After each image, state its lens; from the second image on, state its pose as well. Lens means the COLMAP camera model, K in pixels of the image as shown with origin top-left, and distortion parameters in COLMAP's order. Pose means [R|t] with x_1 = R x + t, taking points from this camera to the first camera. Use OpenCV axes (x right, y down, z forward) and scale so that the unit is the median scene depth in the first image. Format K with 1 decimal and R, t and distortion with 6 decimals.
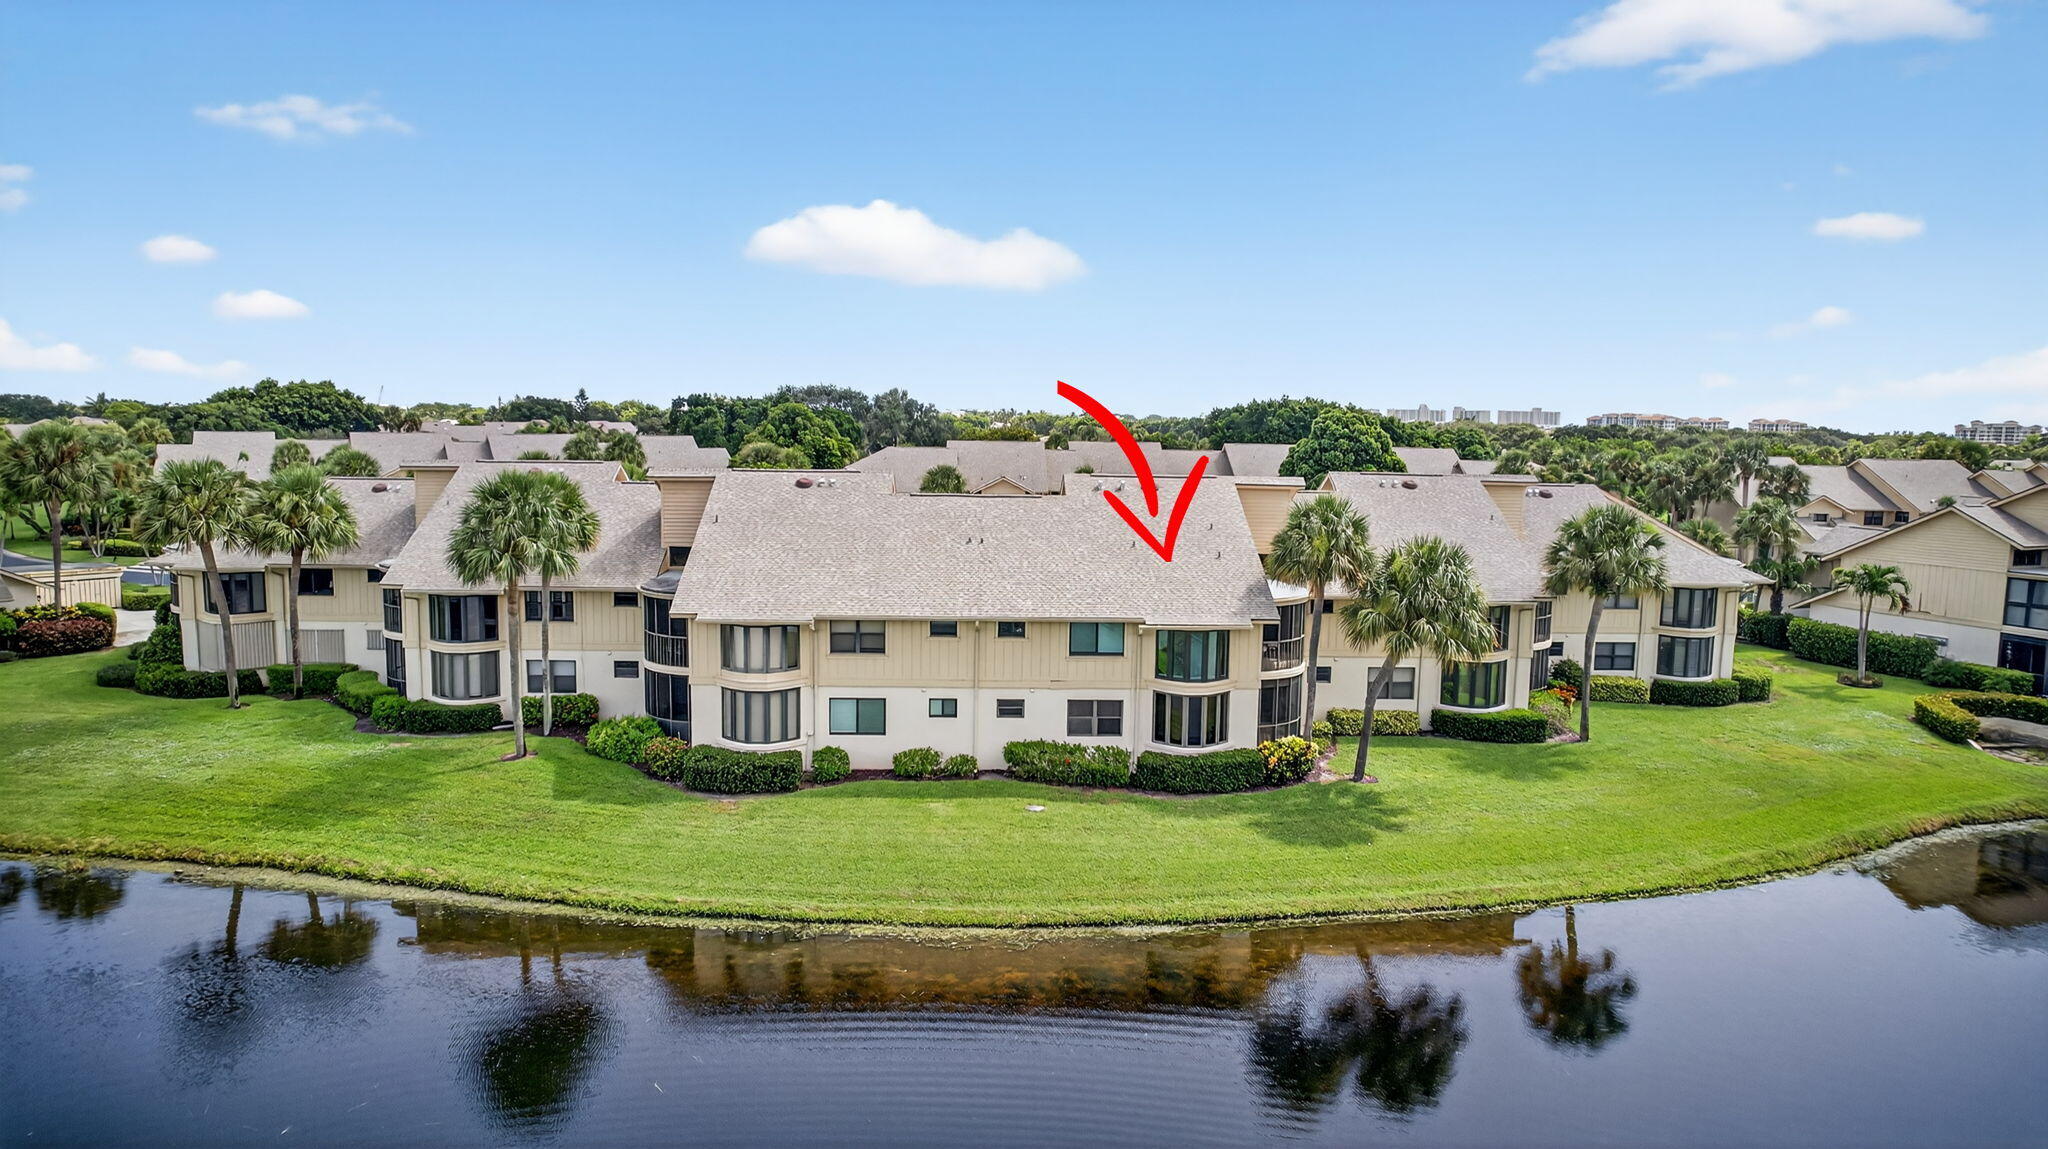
lens RADIAL K [[1301.4, 0, 1024.0], [0, 1301.4, 574.5], [0, 0, 1]] dist [-0.085868, 0.078817]
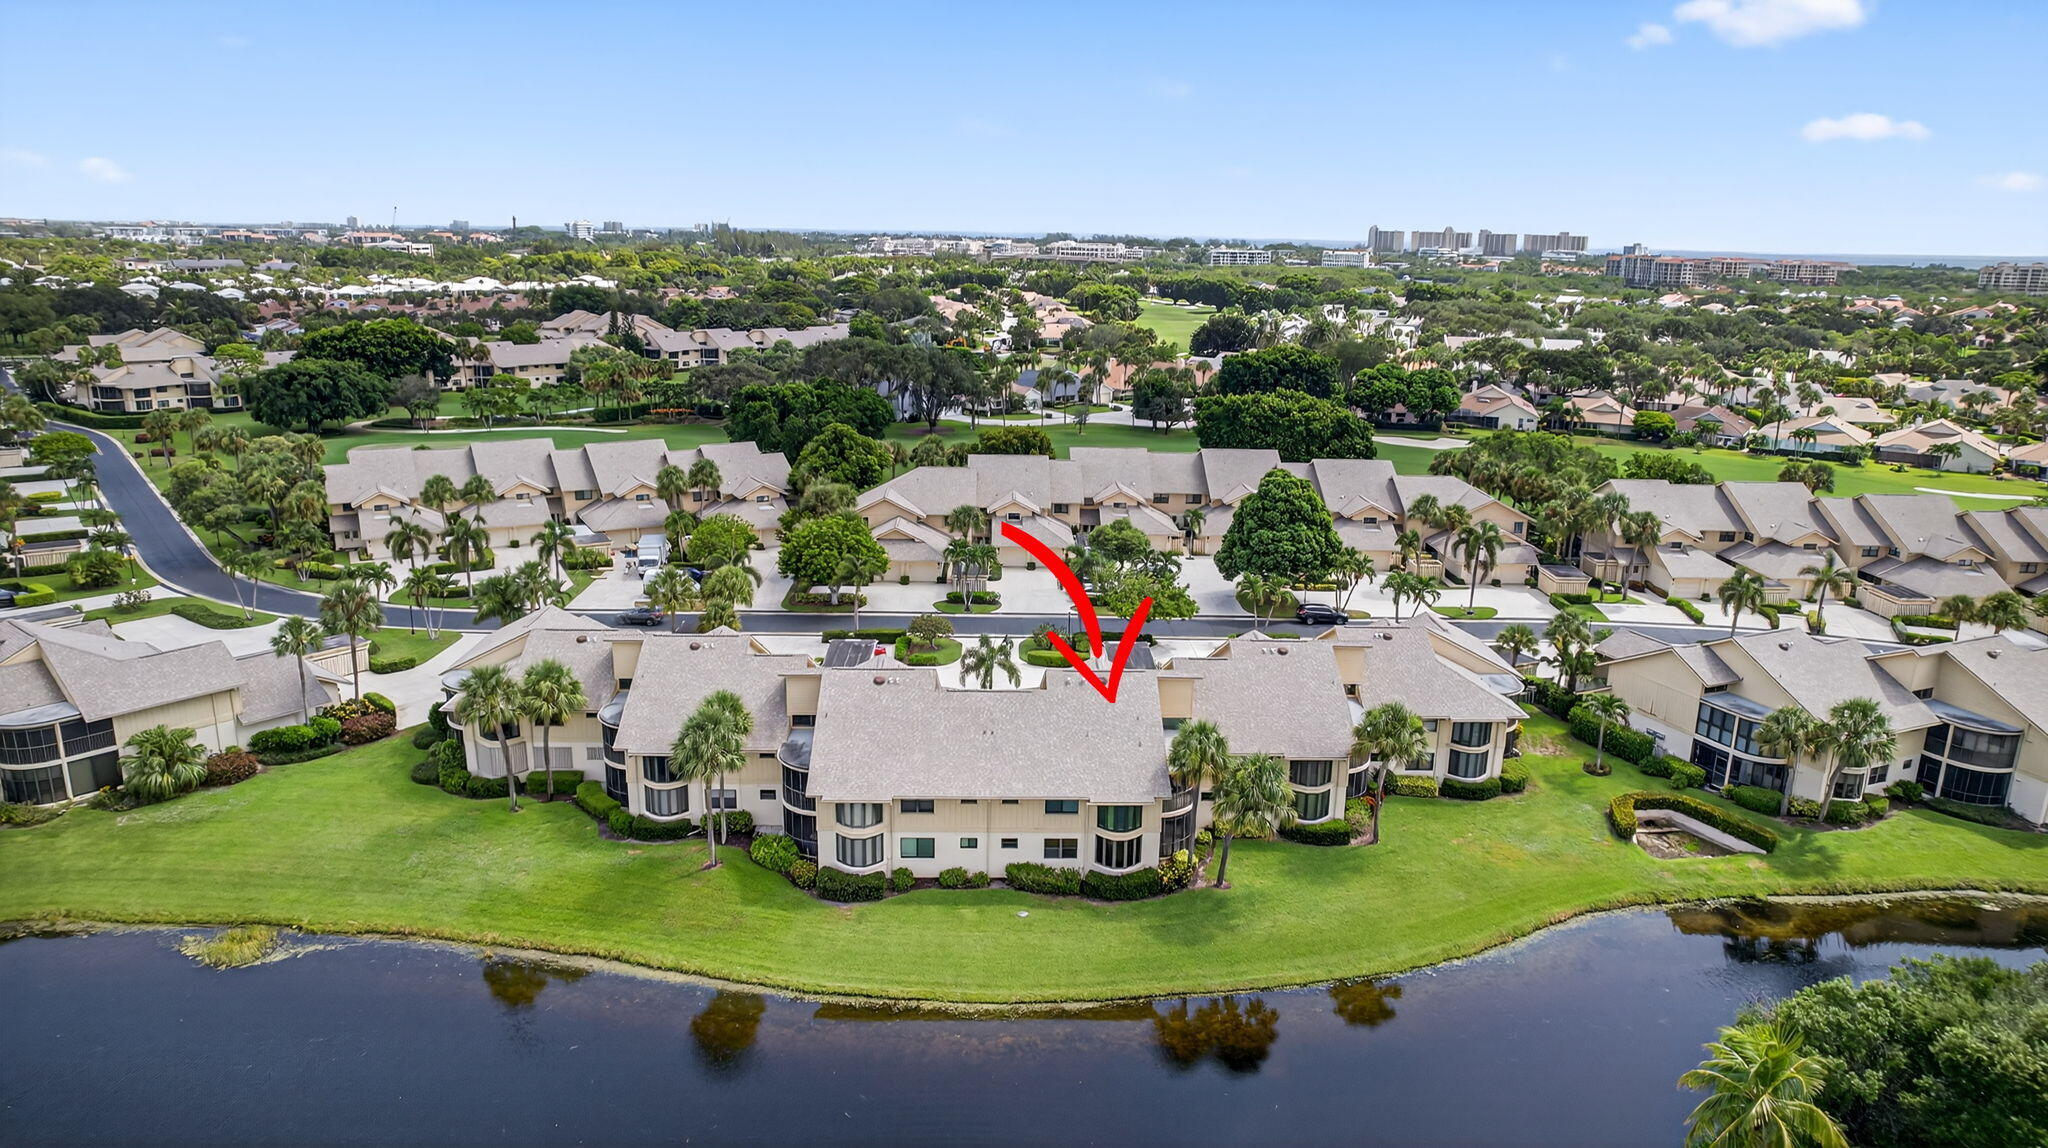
lens RADIAL K [[1301.4, 0, 1024.0], [0, 1301.4, 574.0], [0, 0, 1]] dist [-0.085868, 0.078817]
pose [[0.999879, 0.004303, -0.014935, 0.031810], [-0.002102, 0.989523, 0.144360, -0.482291], [0.015399, -0.144311, 0.989413, -0.595568]]
